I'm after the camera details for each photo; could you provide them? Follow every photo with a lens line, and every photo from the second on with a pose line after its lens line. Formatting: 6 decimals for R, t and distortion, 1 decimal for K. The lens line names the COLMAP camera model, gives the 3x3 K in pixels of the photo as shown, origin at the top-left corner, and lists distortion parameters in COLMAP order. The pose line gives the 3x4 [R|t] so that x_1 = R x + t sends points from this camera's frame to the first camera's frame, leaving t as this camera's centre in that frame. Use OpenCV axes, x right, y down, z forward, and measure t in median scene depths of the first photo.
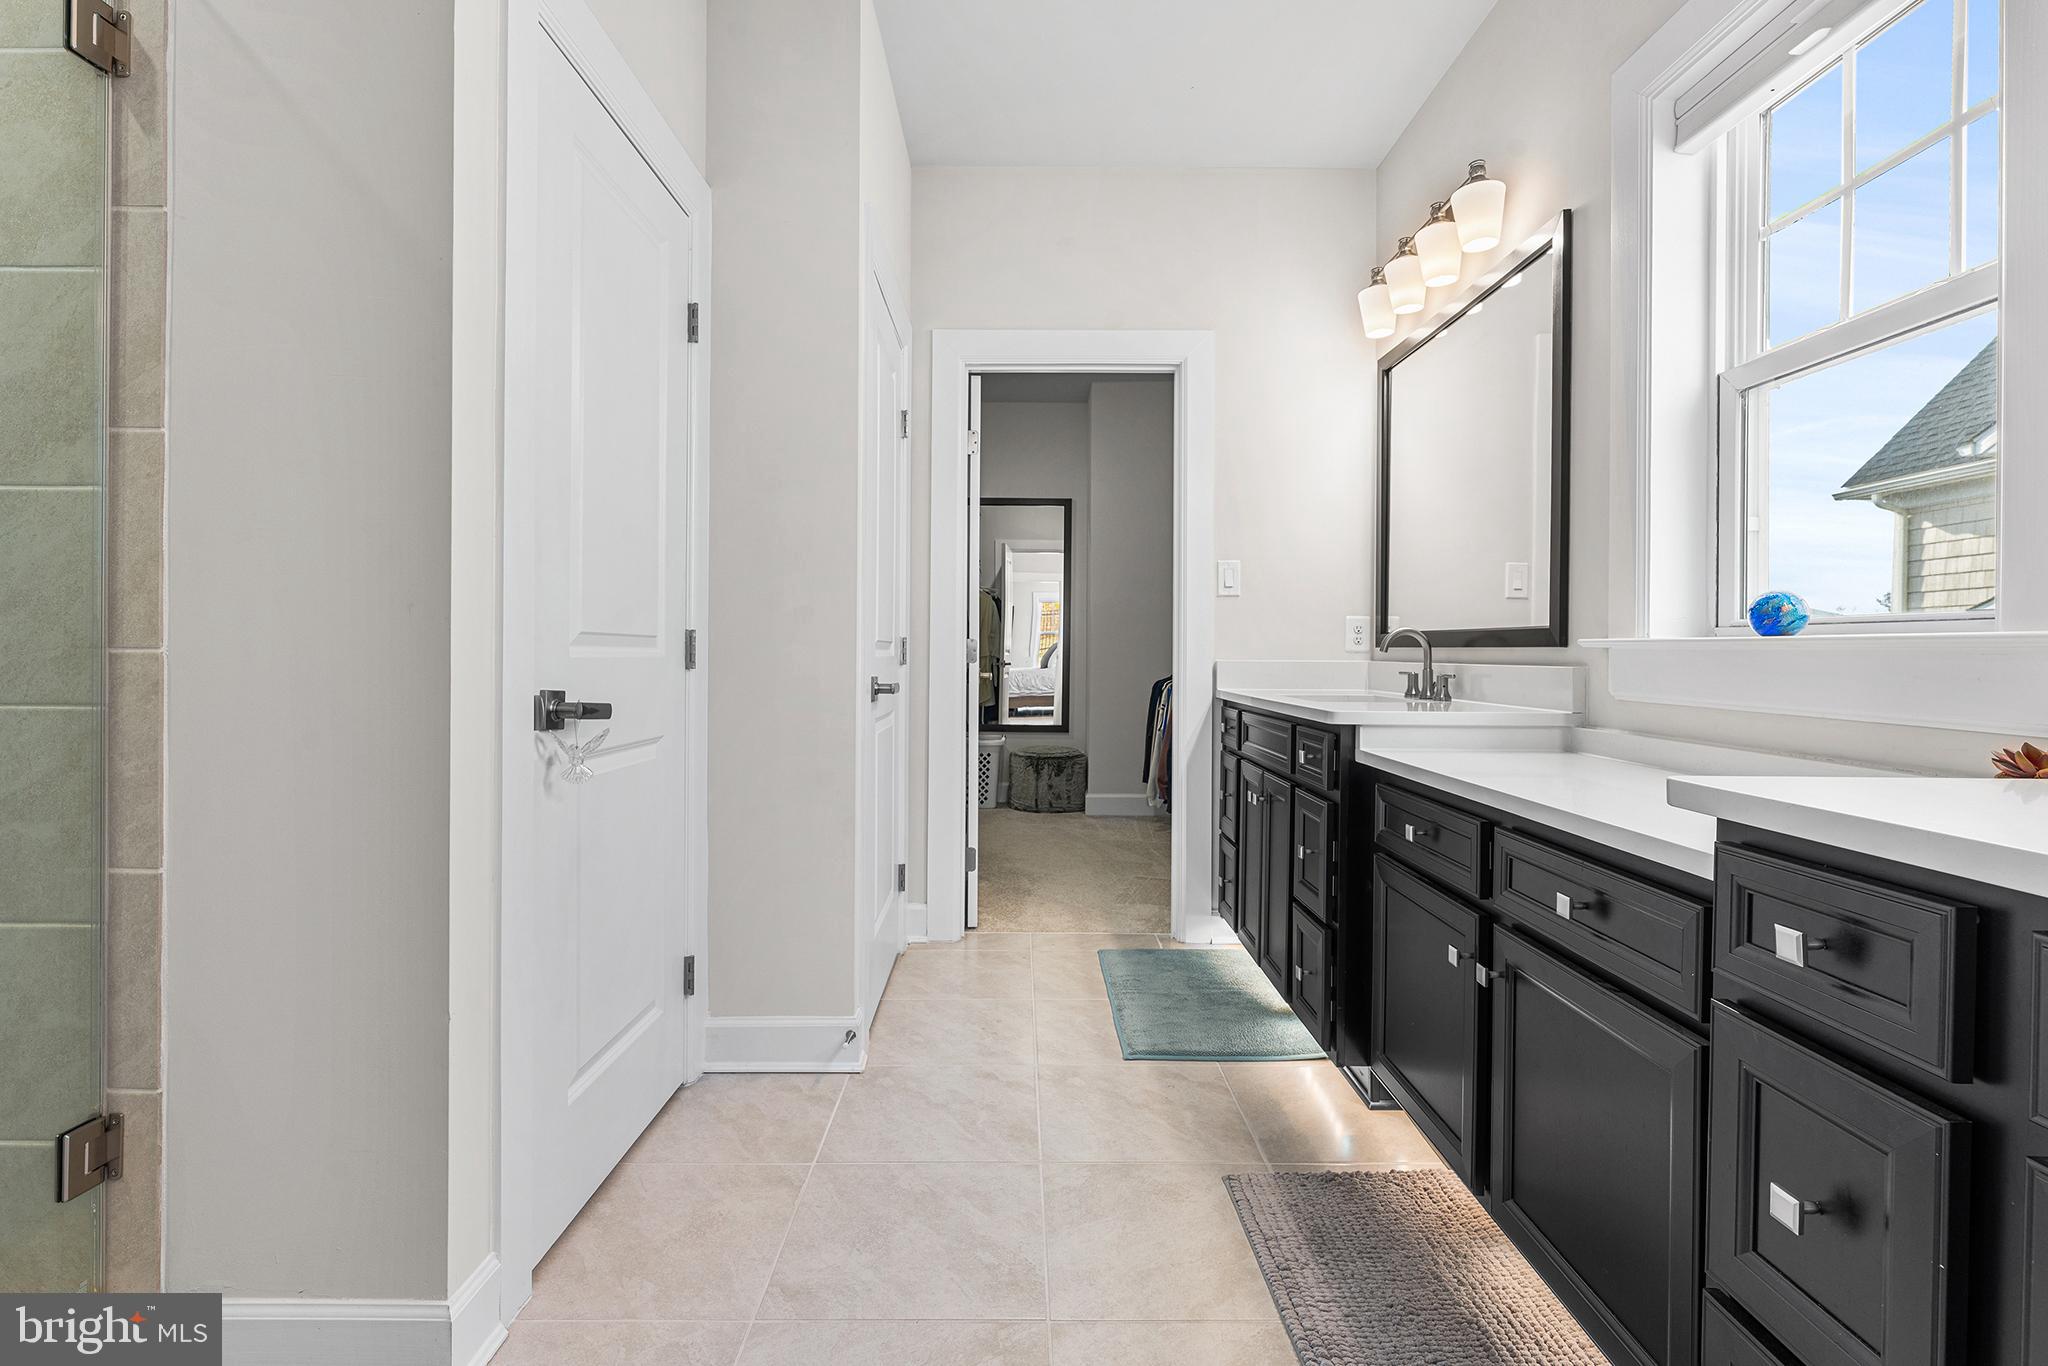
lens RADIAL K [[962.5, 0, 1025.0], [0, 962.5, 652.3], [0, 0, 1]] dist [-0.000731, -0.000021]
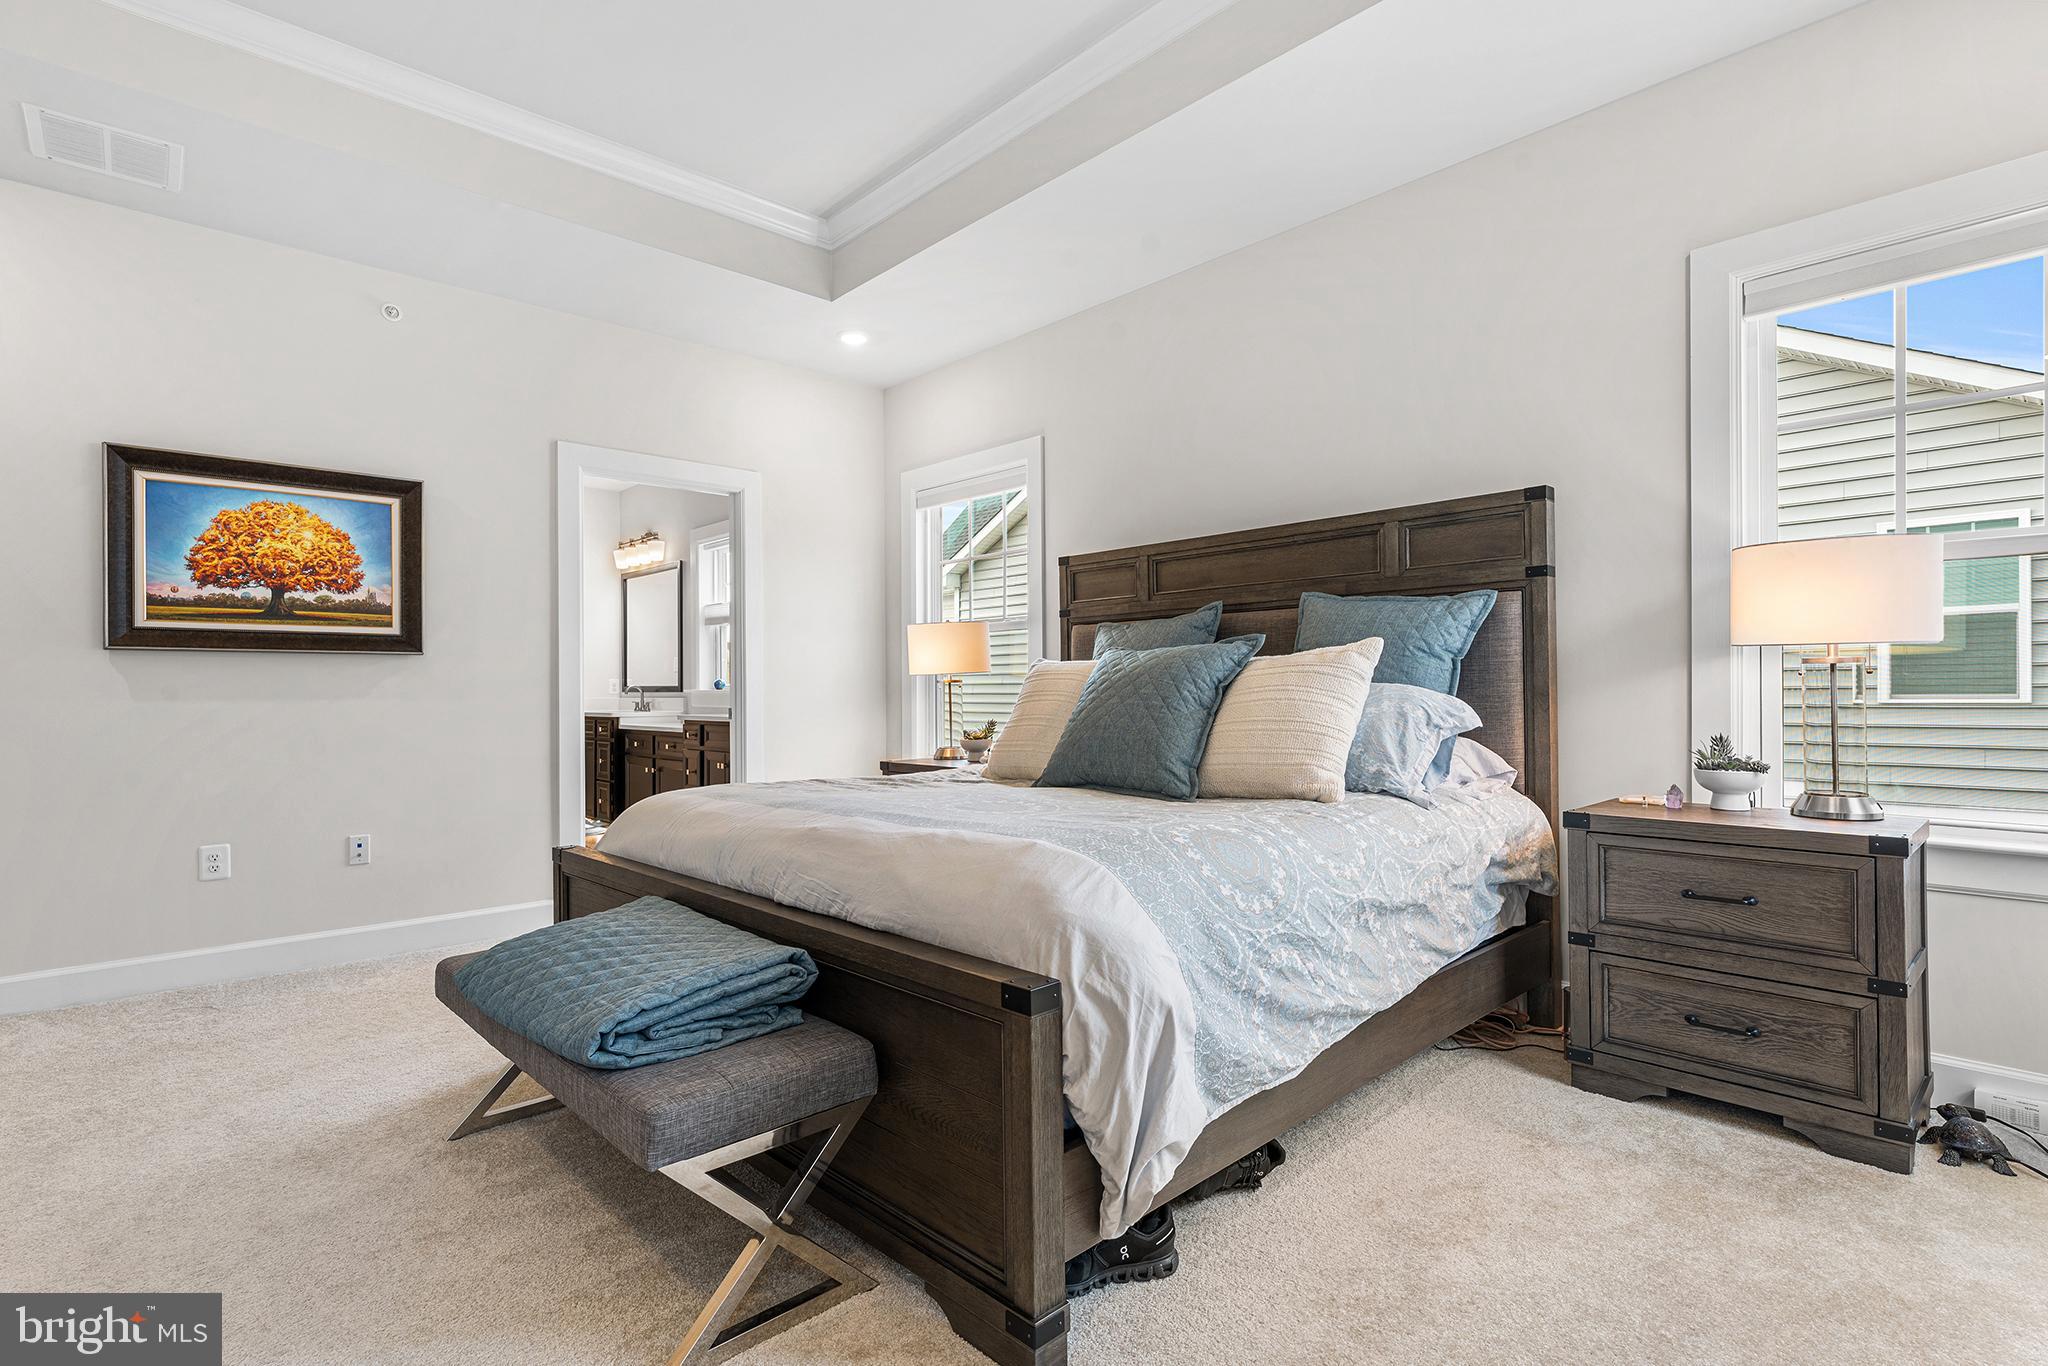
lens RADIAL K [[1002.0, 0, 1021.0], [0, 1002.0, 687.2], [0, 0, 1]] dist [0.002769, 0.000278]
pose [[0.733526, -0.007242, 0.679623, -0.898387], [0.012069, 0.999924, -0.002372, 0.000467], [-0.679554, 0.009943, 0.733558, -2.250862]]
